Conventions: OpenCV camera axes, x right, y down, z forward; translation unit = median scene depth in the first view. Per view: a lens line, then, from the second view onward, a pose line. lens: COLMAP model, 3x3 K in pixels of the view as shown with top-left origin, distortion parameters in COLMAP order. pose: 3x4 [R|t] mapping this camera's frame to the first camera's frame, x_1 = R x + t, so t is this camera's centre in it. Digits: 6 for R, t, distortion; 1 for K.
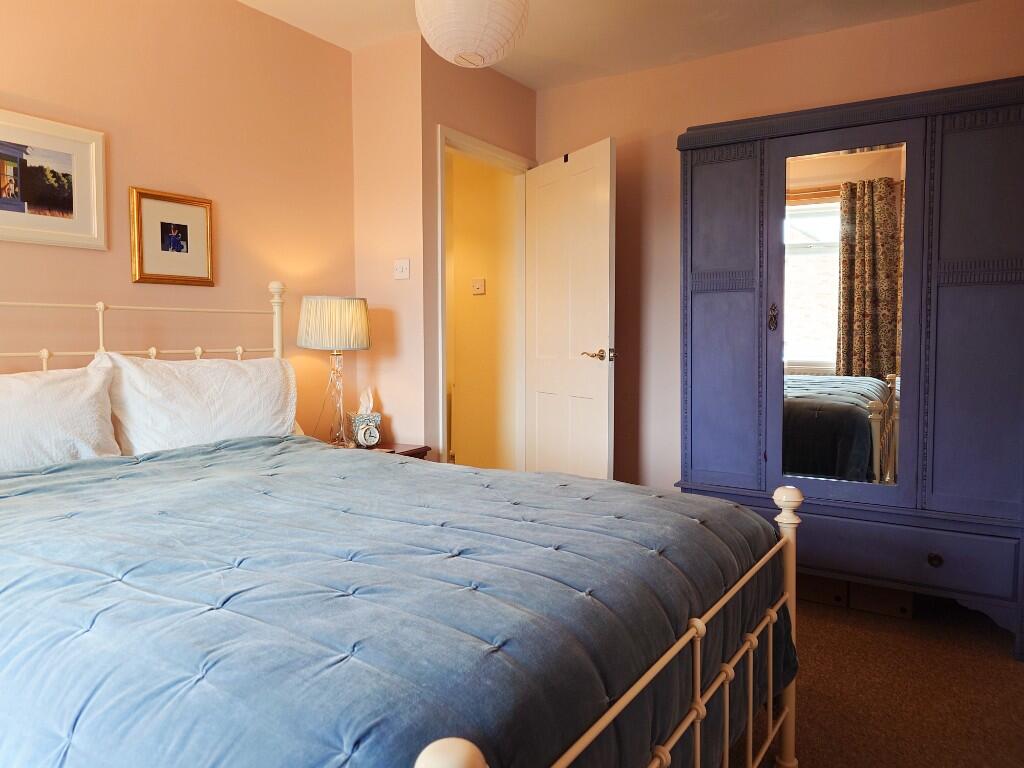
lens RADIAL K [[726.3, 0, 512.7], [0, 726.3, 383.3], [0, 0, 1]] dist [0.004569, -0.000488]
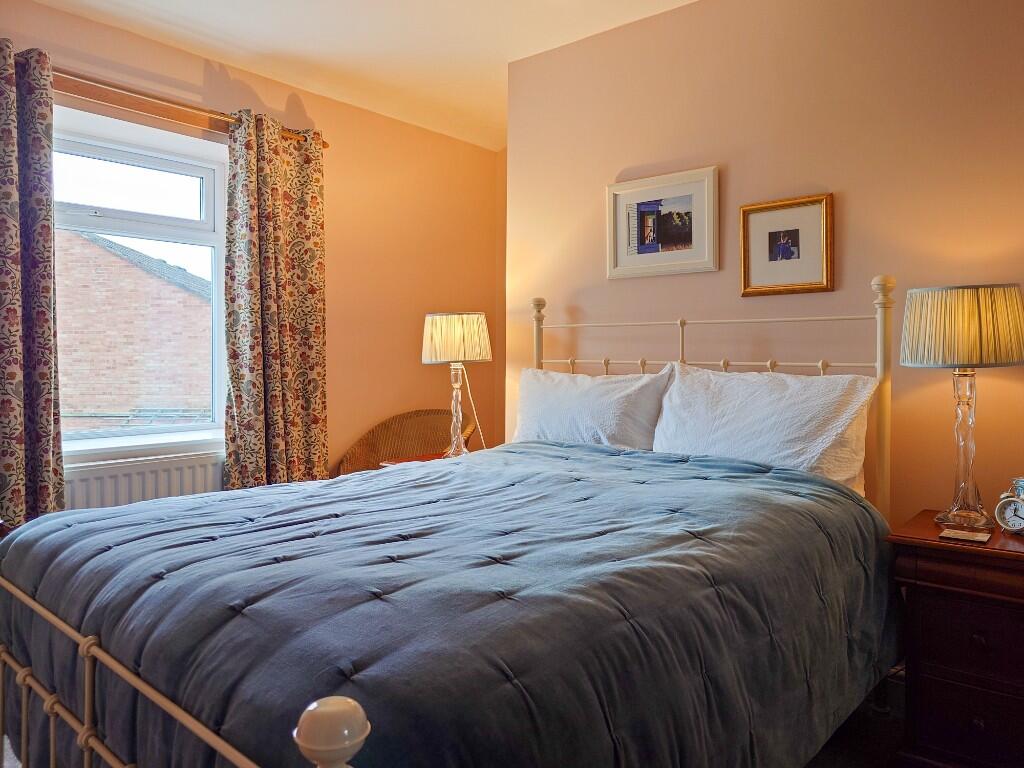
lens RADIAL K [[726.3, 0, 513.0], [0, 726.3, 375.2], [0, 0, 1]] dist [0.004569, -0.000488]
pose [[-0.146993, 0.028405, -0.988730, 0.569941], [-0.069013, 0.996857, 0.038899, -0.045801], [0.986727, 0.073953, -0.144571, 0.851409]]
